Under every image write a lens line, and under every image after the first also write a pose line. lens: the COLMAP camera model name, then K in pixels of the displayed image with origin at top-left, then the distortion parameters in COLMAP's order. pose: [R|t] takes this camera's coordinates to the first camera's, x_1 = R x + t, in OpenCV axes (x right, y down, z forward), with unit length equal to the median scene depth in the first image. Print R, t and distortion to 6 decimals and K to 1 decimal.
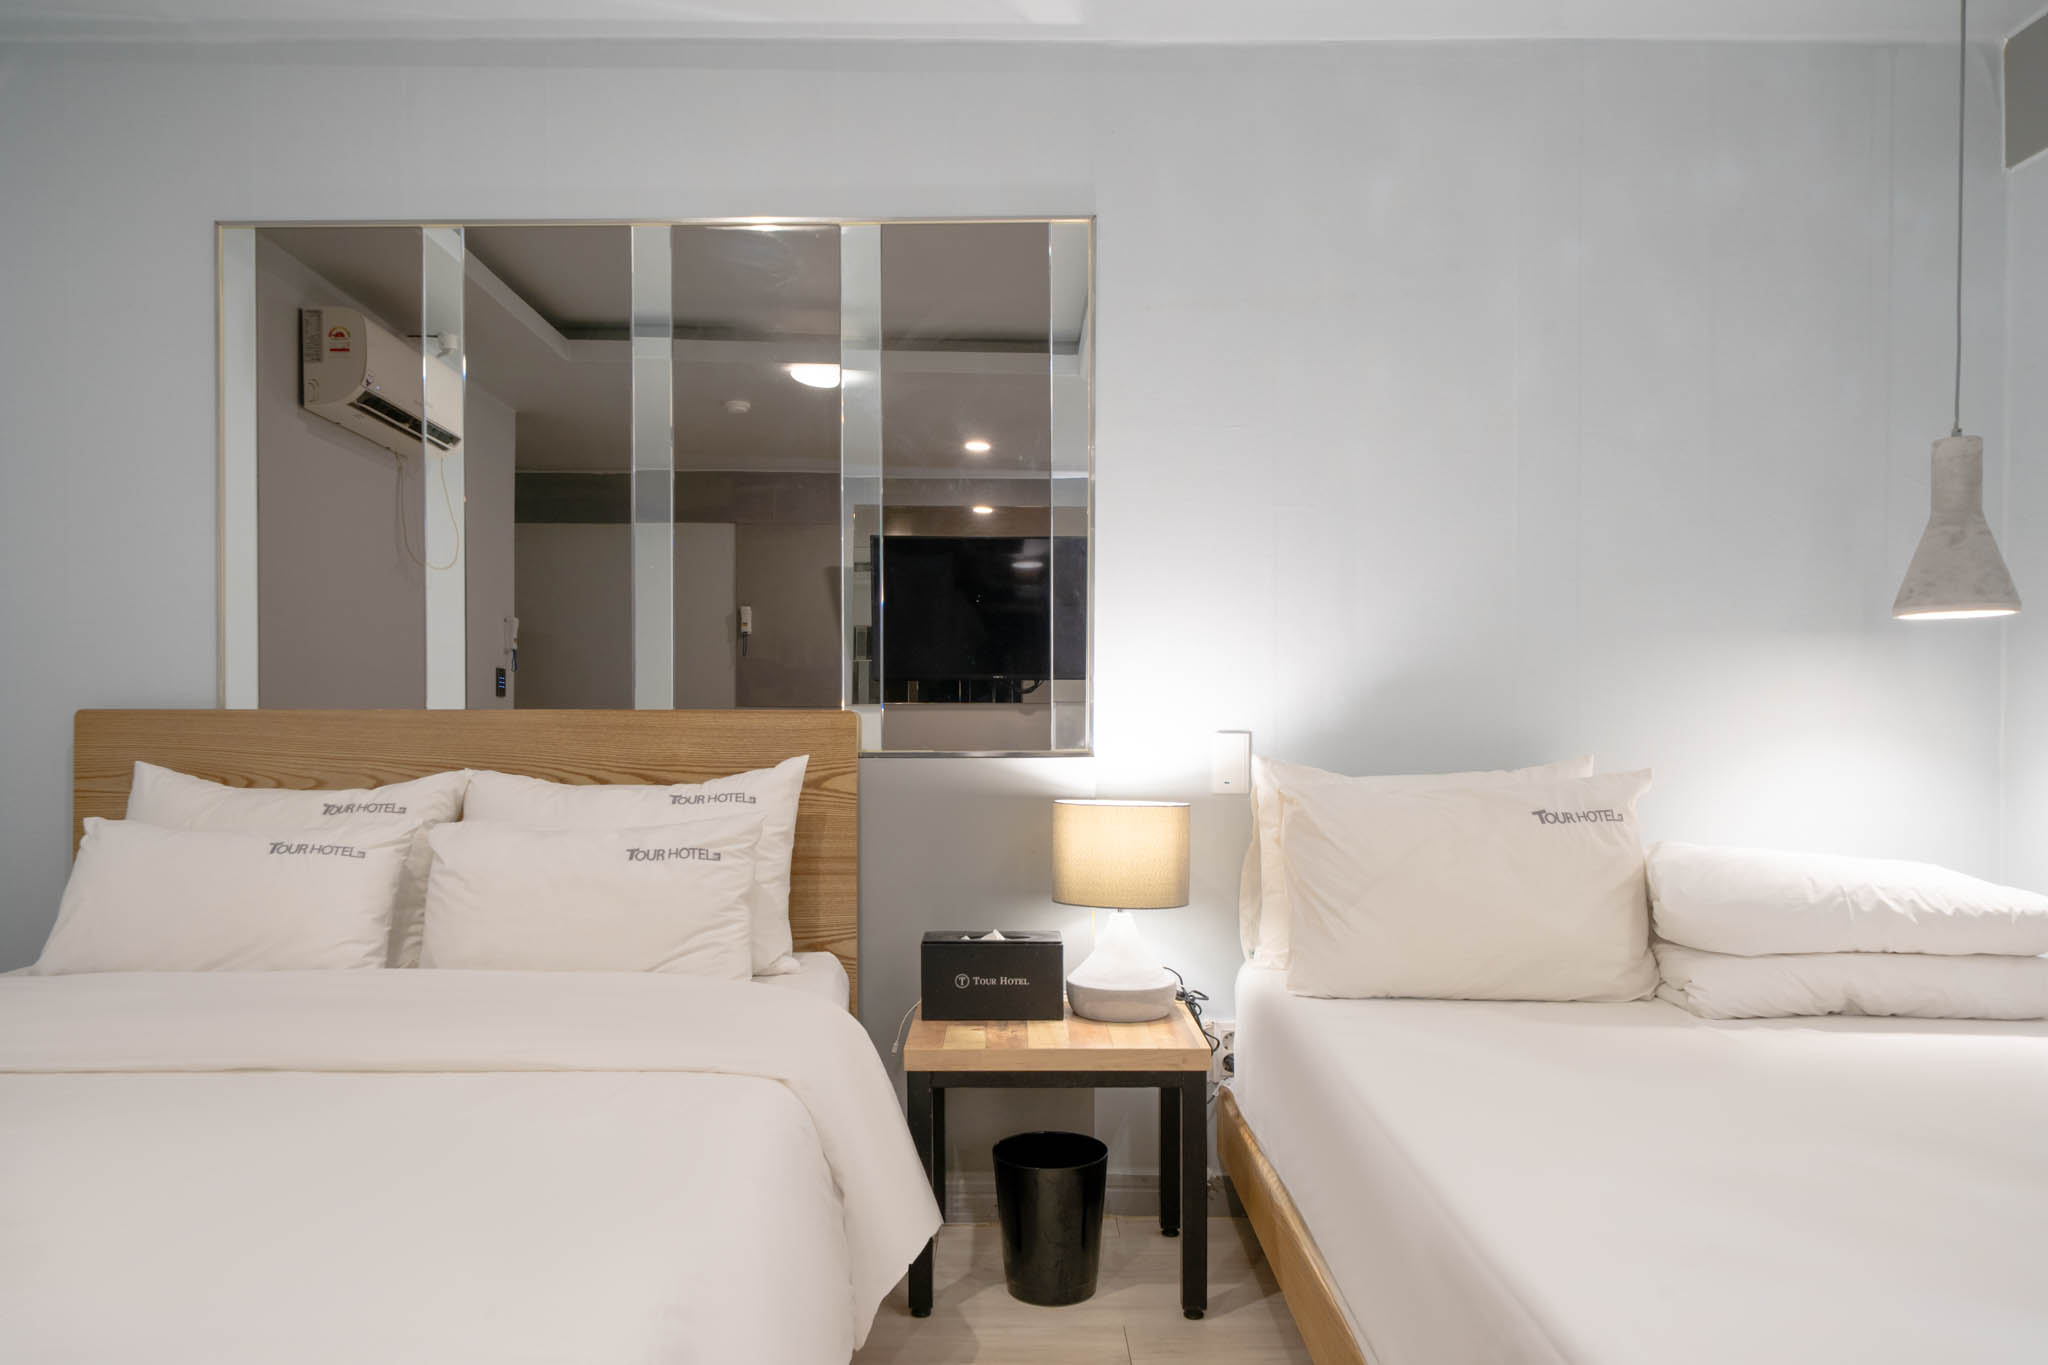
lens RADIAL K [[1351.0, 0, 1000.4], [0, 1351.0, 759.9], [0, 0, 1]] dist [0.002101, -0.000640]
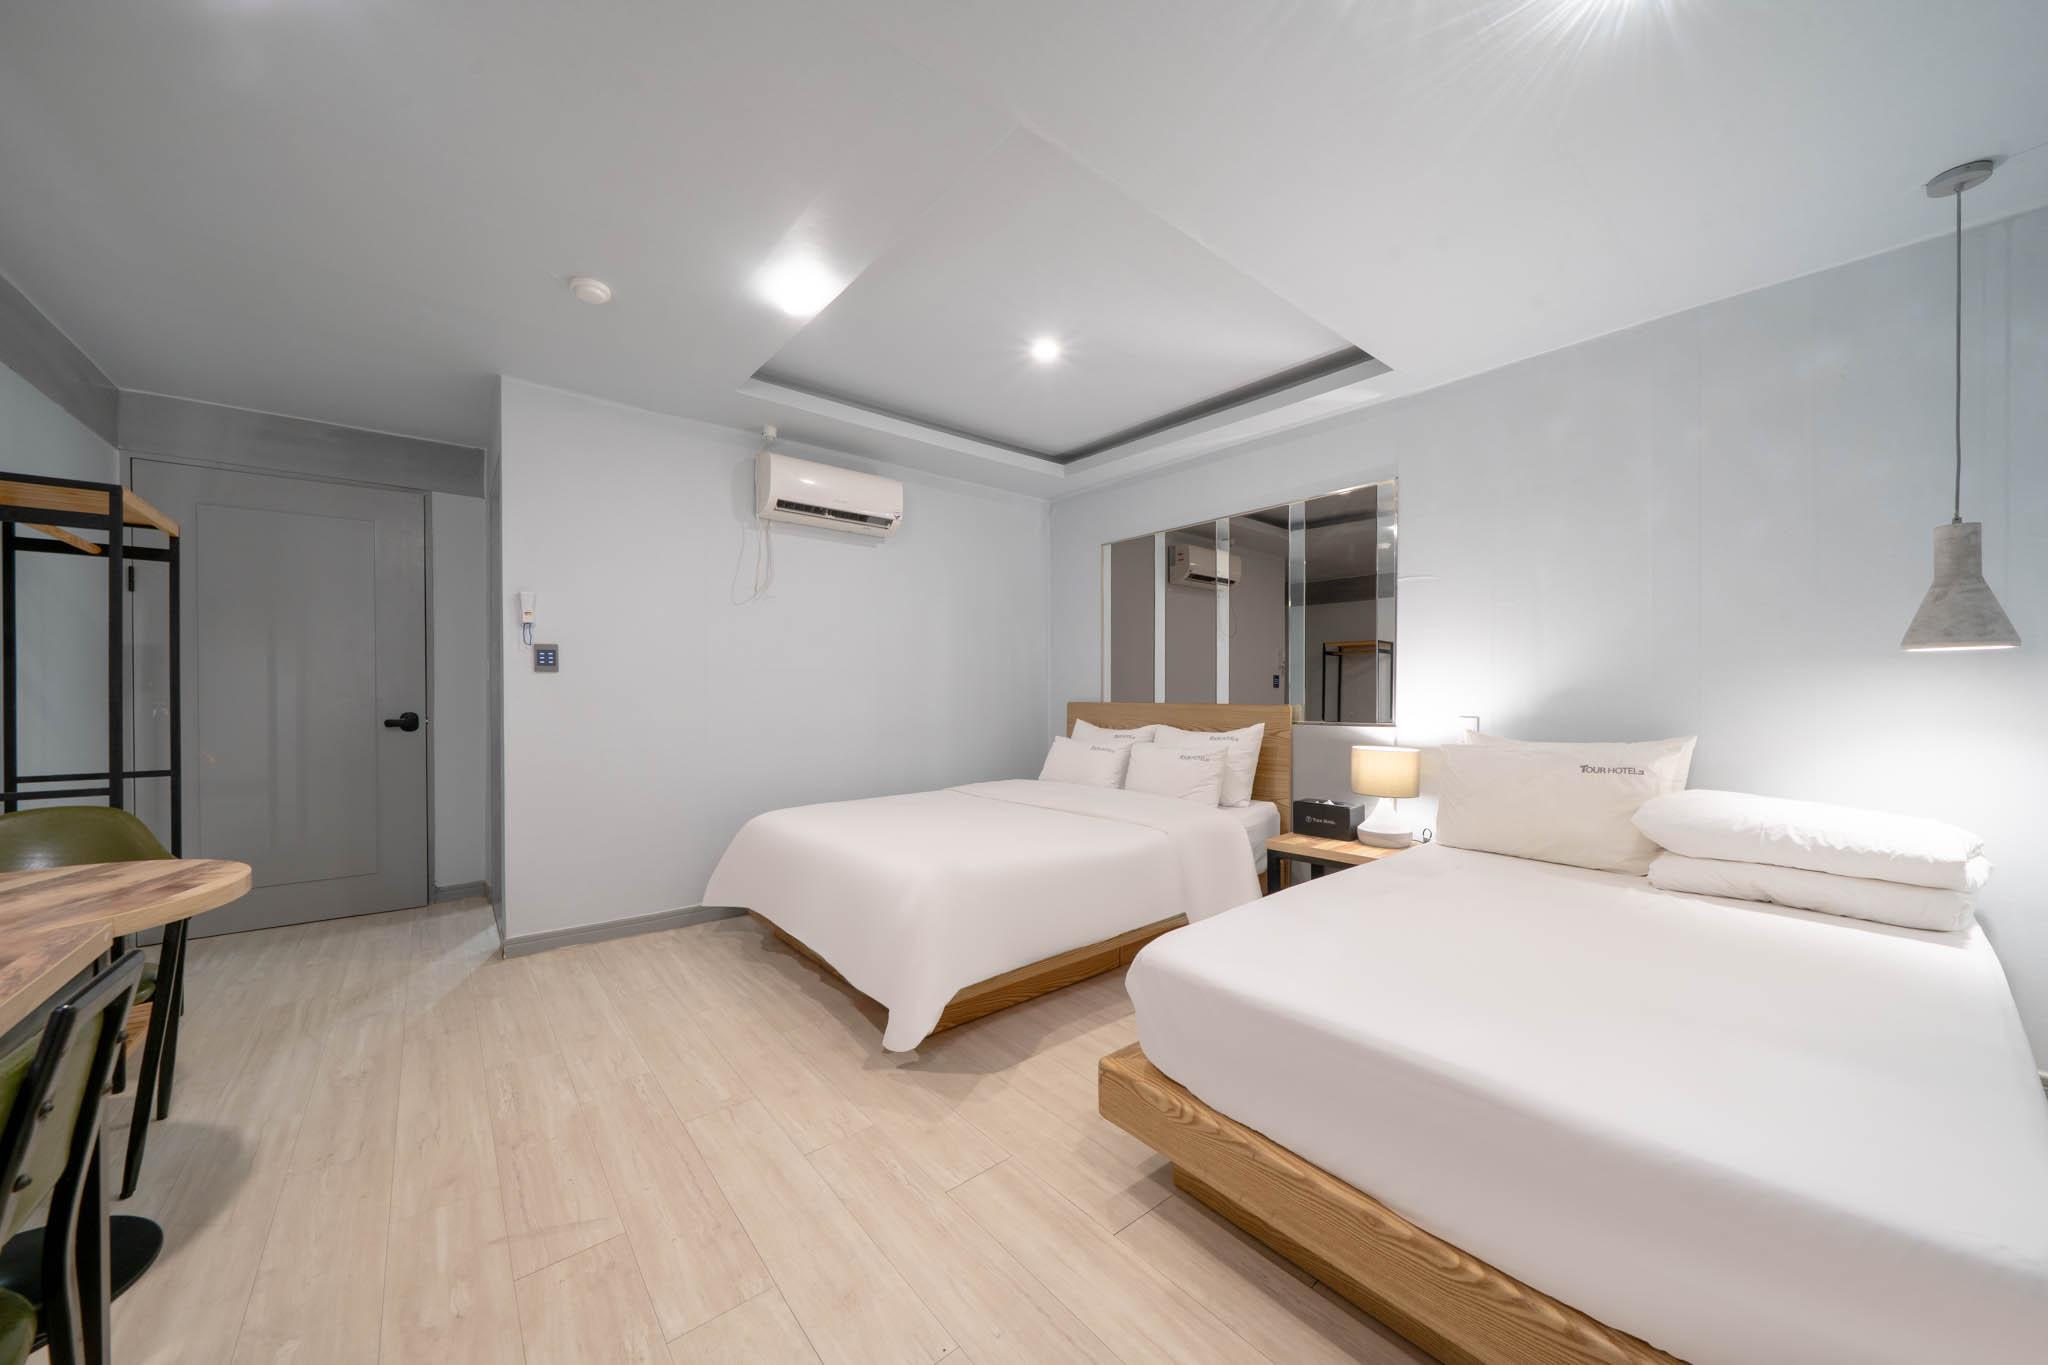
lens RADIAL K [[725.3, 0, 1022.9], [0, 725.3, 699.6], [0, 0, 1]] dist [-0.002163, -0.000084]
pose [[0.646525, 0.004234, -0.762881, 0.608358], [-0.011404, 0.999927, -0.004116, -0.037080], [0.762807, 0.011361, 0.646526, -0.219513]]
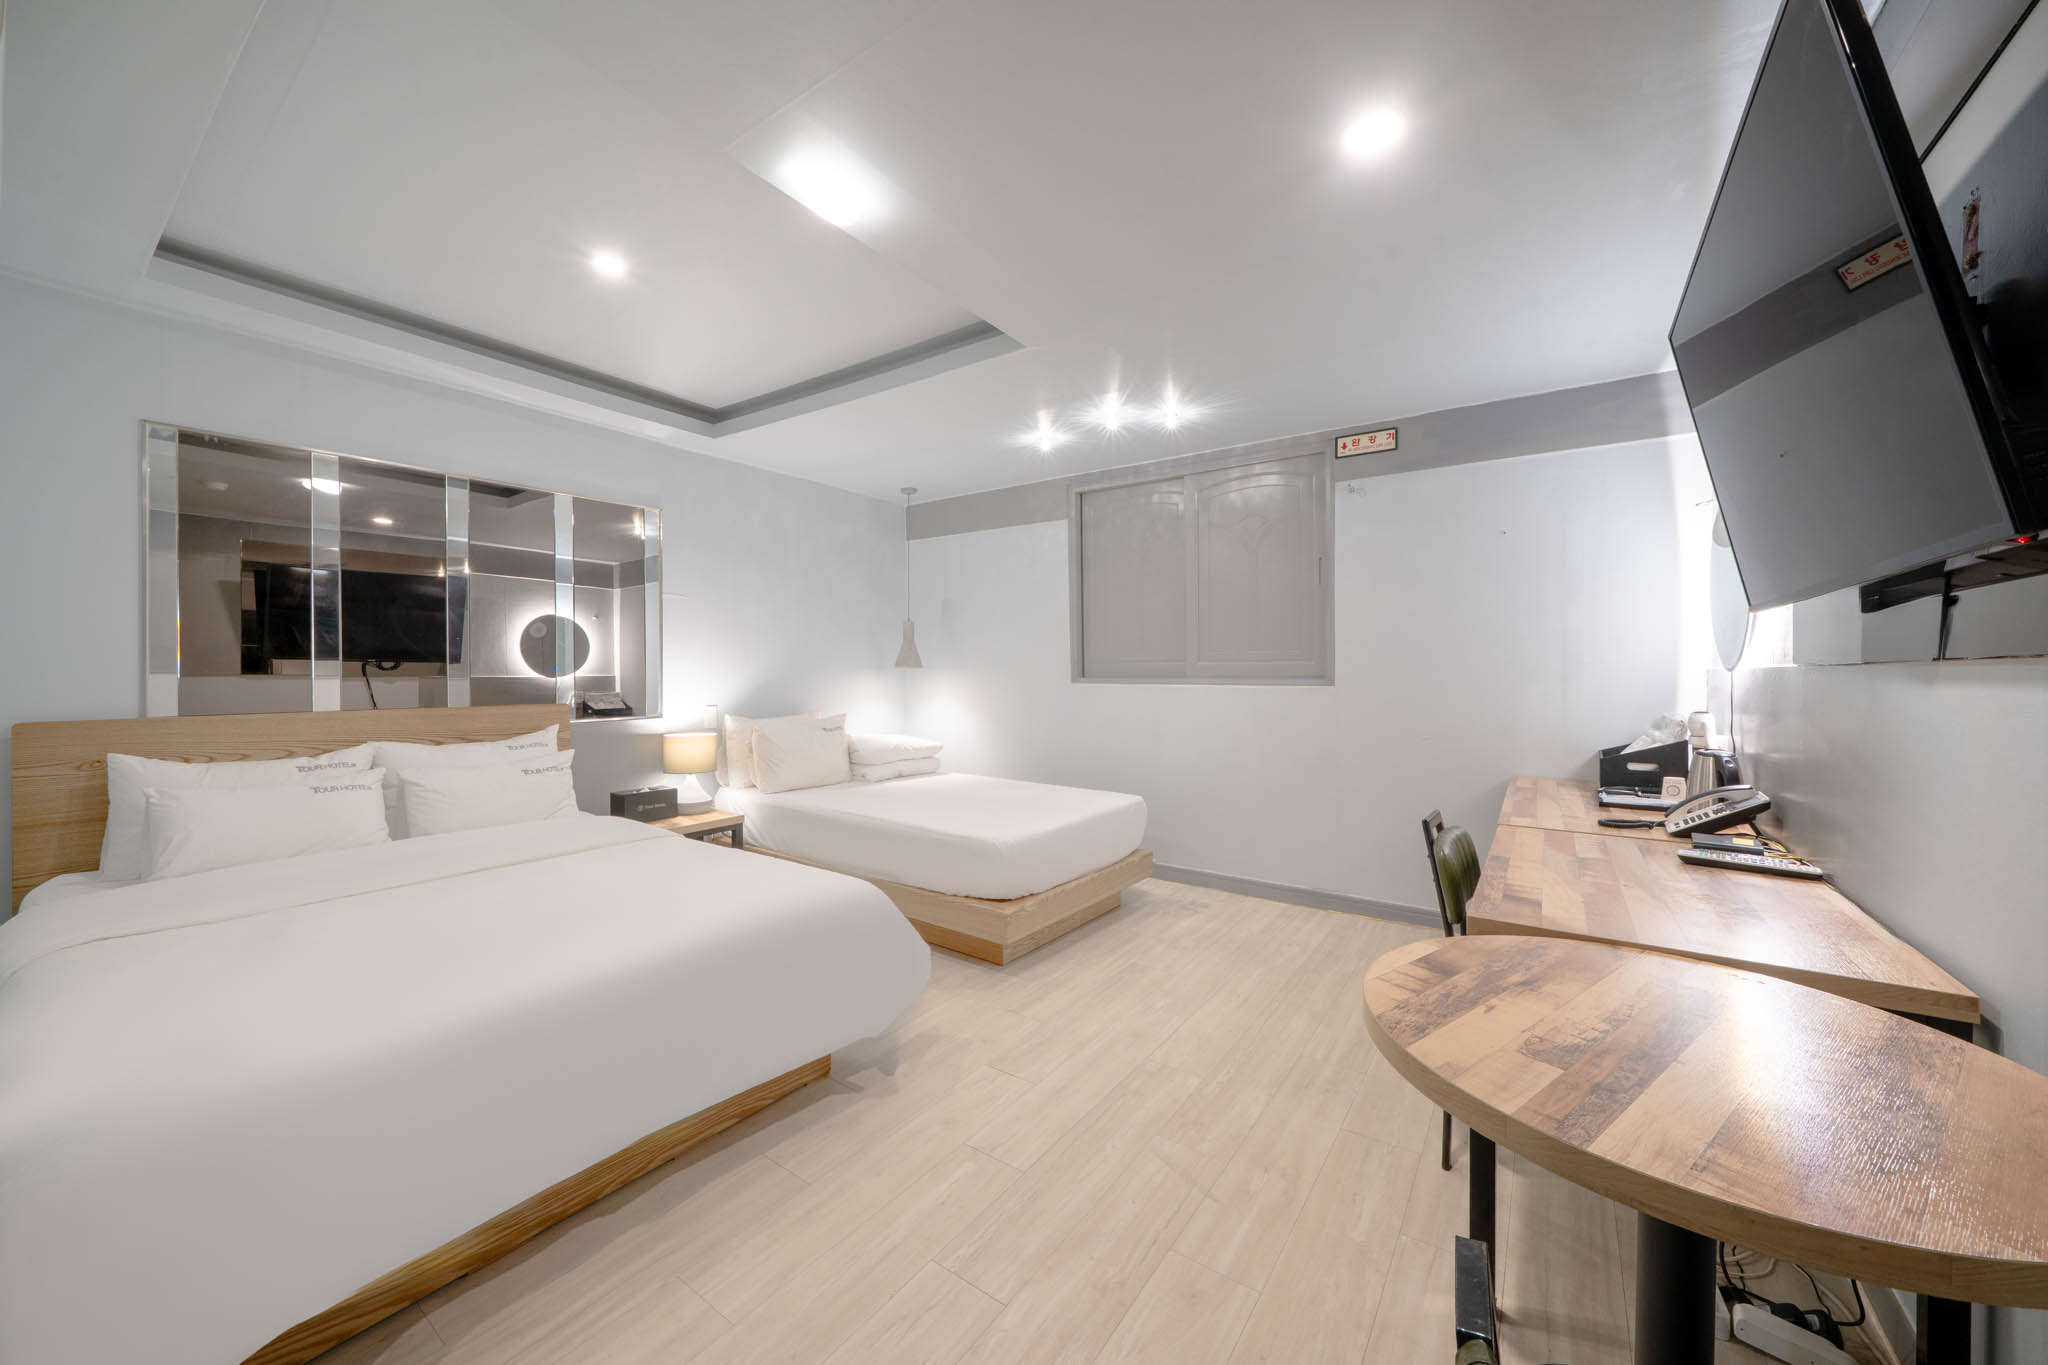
lens RADIAL K [[751.0, 0, 1024.0], [0, 751.0, 682.5], [0, 0, 1]] dist [-0.001196, -0.000088]
pose [[0.564478, -0.015121, 0.825309, -0.773057], [0.017028, 0.999833, 0.006673, -0.071998], [-0.825272, 0.010287, 0.564641, -0.409158]]
